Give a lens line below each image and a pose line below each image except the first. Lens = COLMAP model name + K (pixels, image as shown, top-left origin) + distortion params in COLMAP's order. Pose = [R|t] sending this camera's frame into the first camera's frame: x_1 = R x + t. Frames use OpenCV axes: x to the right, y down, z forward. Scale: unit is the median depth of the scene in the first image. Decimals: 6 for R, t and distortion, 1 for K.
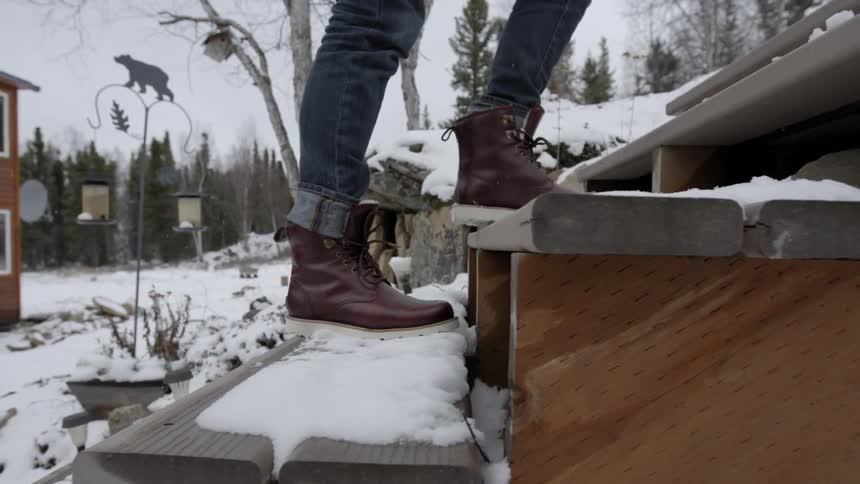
lens RADIAL K [[555.1, 0, 430.0], [0, 555.1, 242.0], [0, 0, 1]] dist [-0.077300, 0.038521]
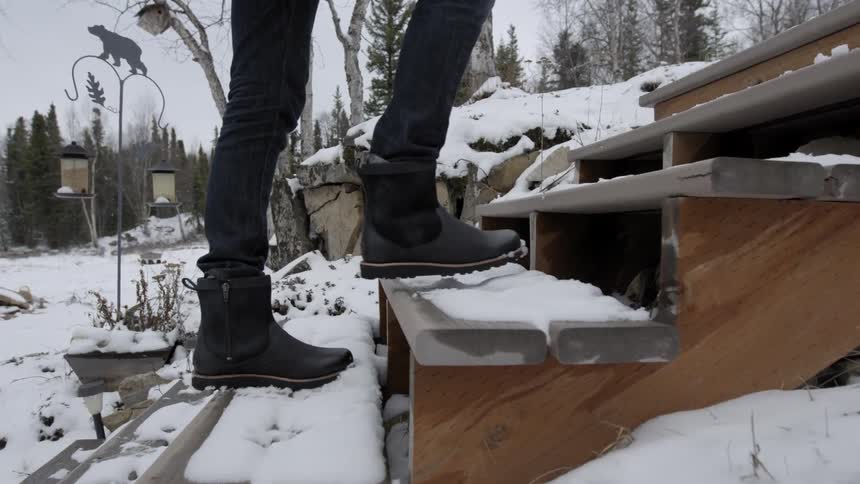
lens RADIAL K [[555.1, 0, 430.0], [0, 555.1, 242.0], [0, 0, 1]] dist [-0.077300, 0.038521]
pose [[0.987329, -0.005275, 0.158601, -0.128225], [0.000598, 0.999564, 0.029521, 0.016606], [-0.158687, -0.029052, 0.986901, -0.066720]]
